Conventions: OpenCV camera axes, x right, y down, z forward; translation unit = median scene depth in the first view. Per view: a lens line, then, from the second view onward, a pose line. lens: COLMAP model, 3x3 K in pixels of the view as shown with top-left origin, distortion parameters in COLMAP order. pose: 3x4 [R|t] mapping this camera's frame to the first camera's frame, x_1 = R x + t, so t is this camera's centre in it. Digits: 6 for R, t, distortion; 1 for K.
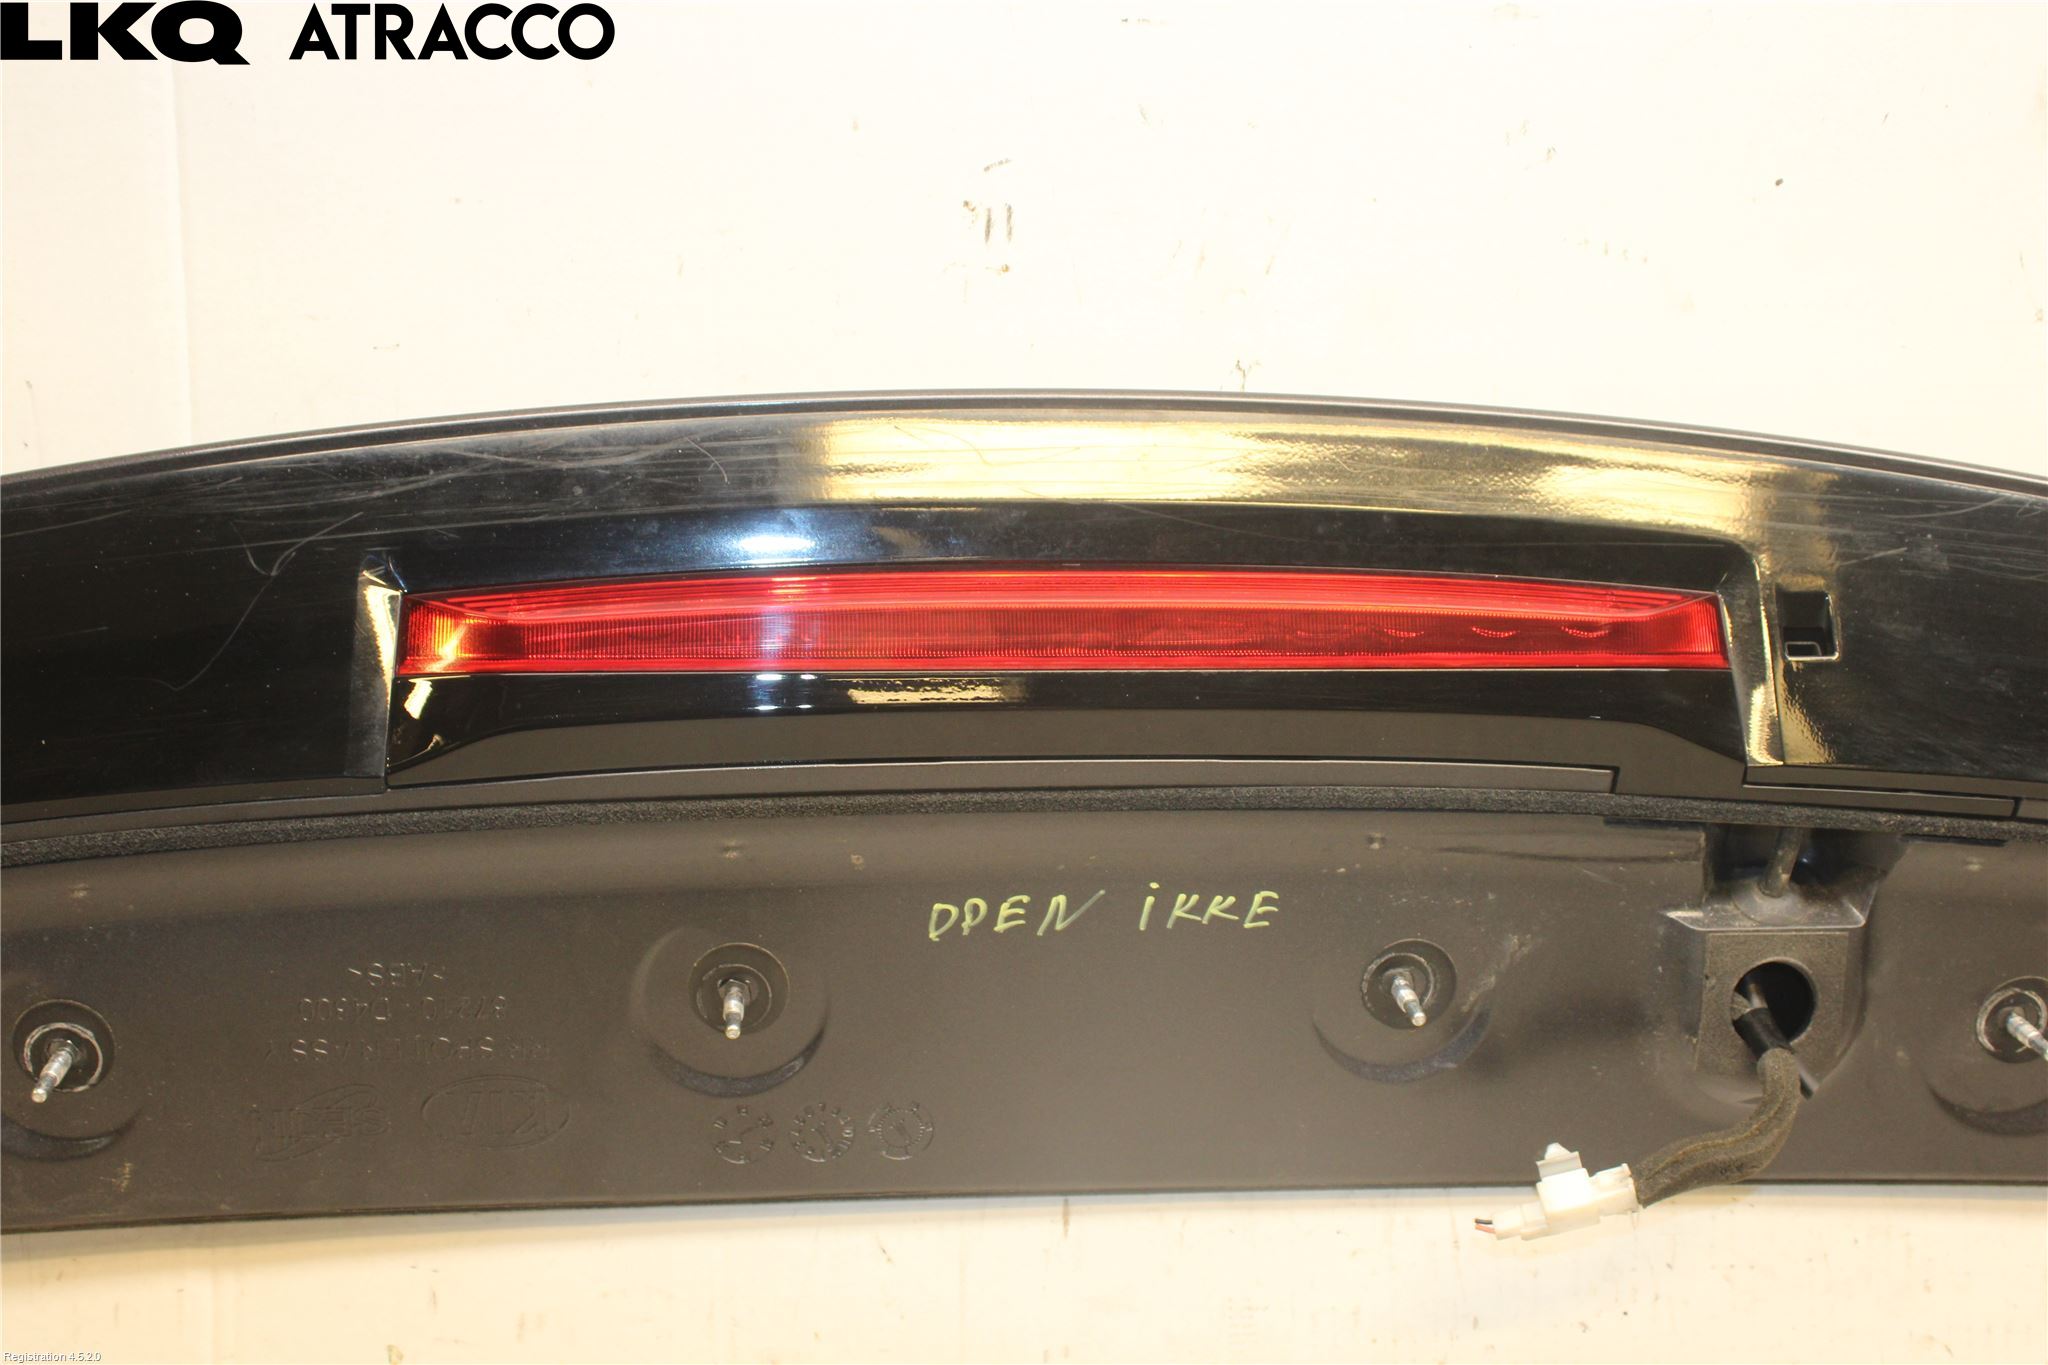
lens RADIAL K [[2378.9, 0, 1016.8], [0, 2378.9, 706.3], [0, 0, 1]] dist [-0.086456, 0.046059]
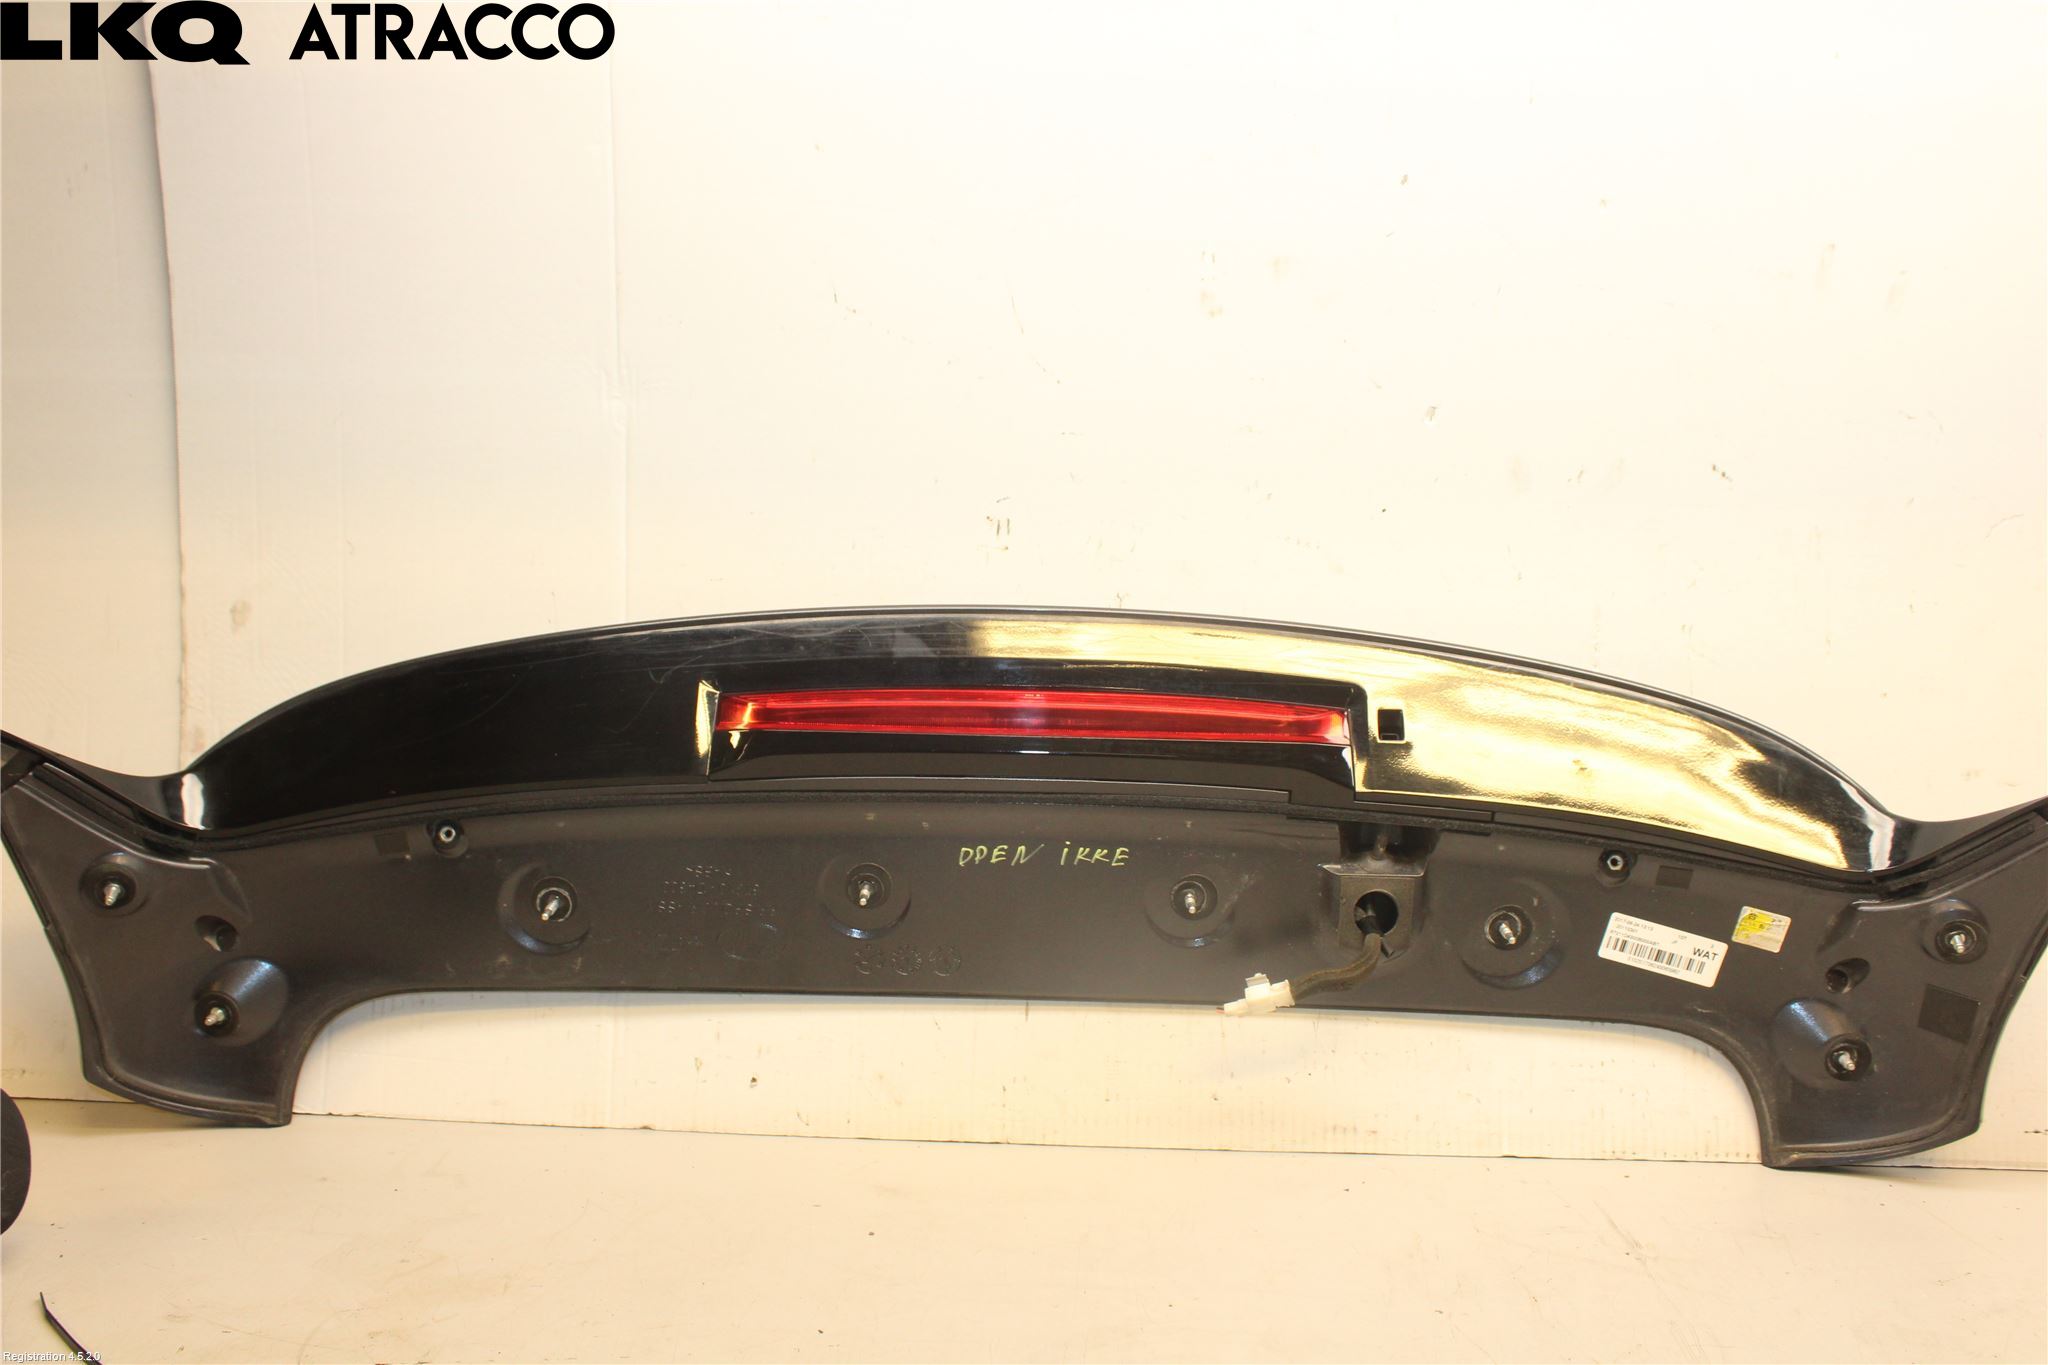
lens RADIAL K [[1898.8, 0, 998.0], [0, 1898.8, 681.2], [0, 0, 1]] dist [-0.158633, 0.193893]
pose [[0.994231, 0.021006, -0.105183, 0.170256], [-0.031526, 0.994550, -0.099379, 0.102602], [0.102522, 0.102122, 0.989475, -0.667653]]
